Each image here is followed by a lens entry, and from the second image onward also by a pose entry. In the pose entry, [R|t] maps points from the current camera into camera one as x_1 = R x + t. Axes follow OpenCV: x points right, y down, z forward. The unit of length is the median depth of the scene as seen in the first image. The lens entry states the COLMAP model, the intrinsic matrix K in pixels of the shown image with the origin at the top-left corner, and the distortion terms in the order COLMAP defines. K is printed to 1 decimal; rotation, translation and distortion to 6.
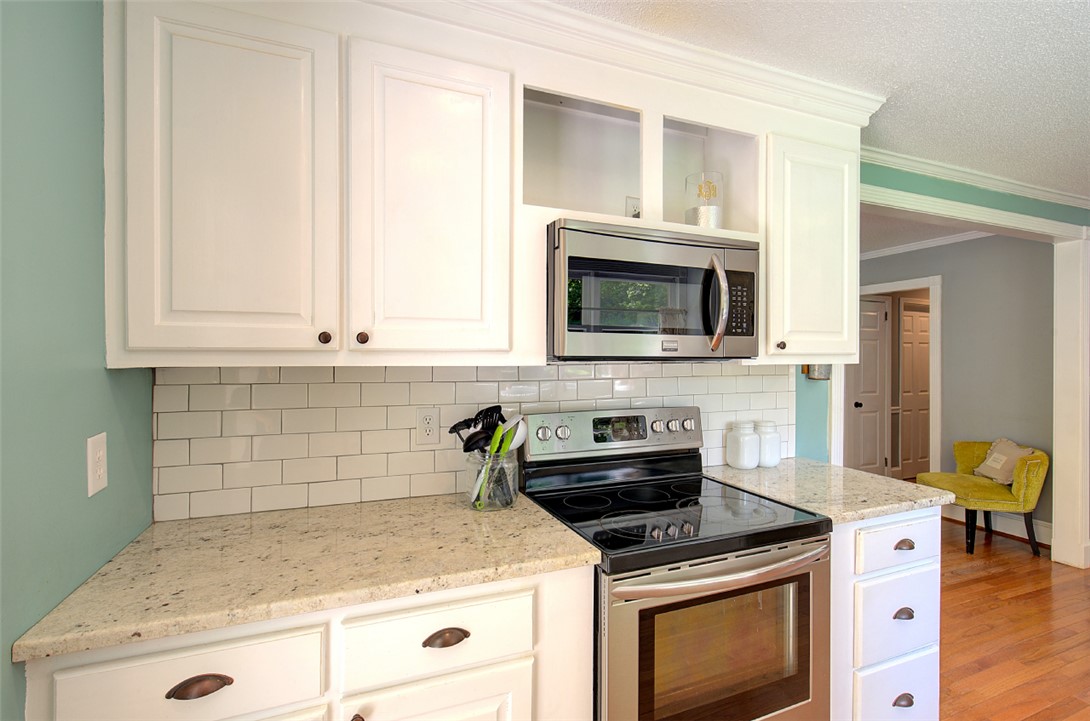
lens RADIAL K [[516.7, 0, 545.0], [0, 516.7, 360.5], [0, 0, 1]] dist [0.003158, 0.000478]
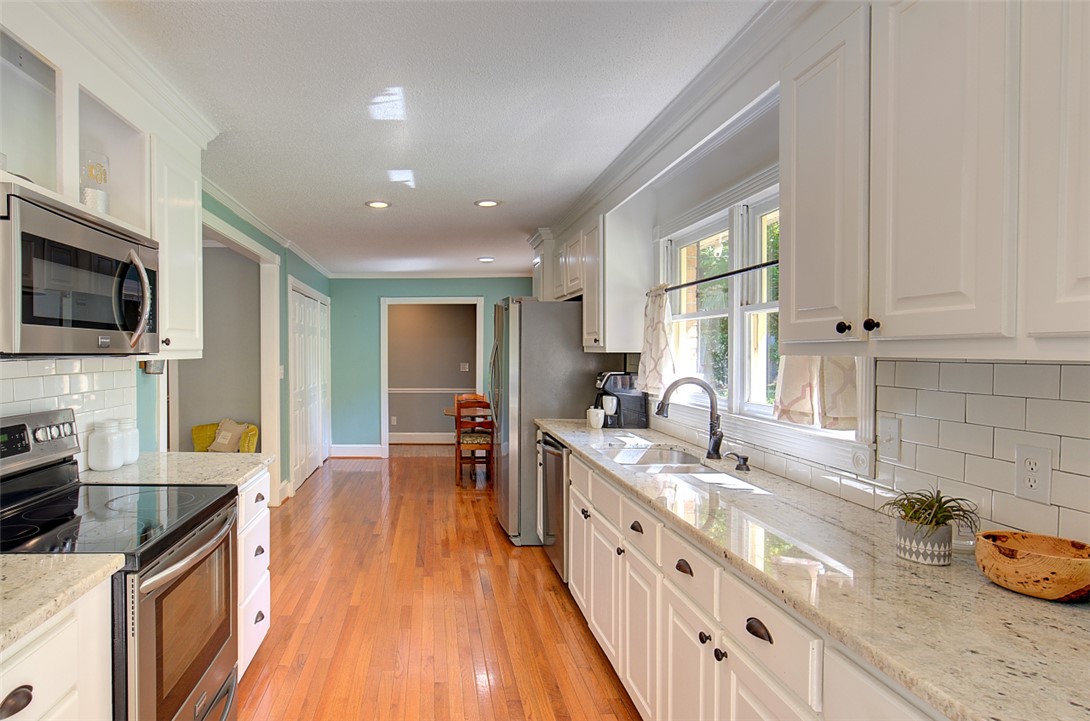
lens RADIAL K [[497.0, 0, 548.3], [0, 497.0, 358.9], [0, 0, 1]] dist [0.004011, 0.001277]
pose [[0.241070, -0.005386, 0.970493, -0.345008], [-0.006491, 0.999953, 0.007162, -0.007007], [-0.970486, -0.008026, 0.241023, -0.002304]]
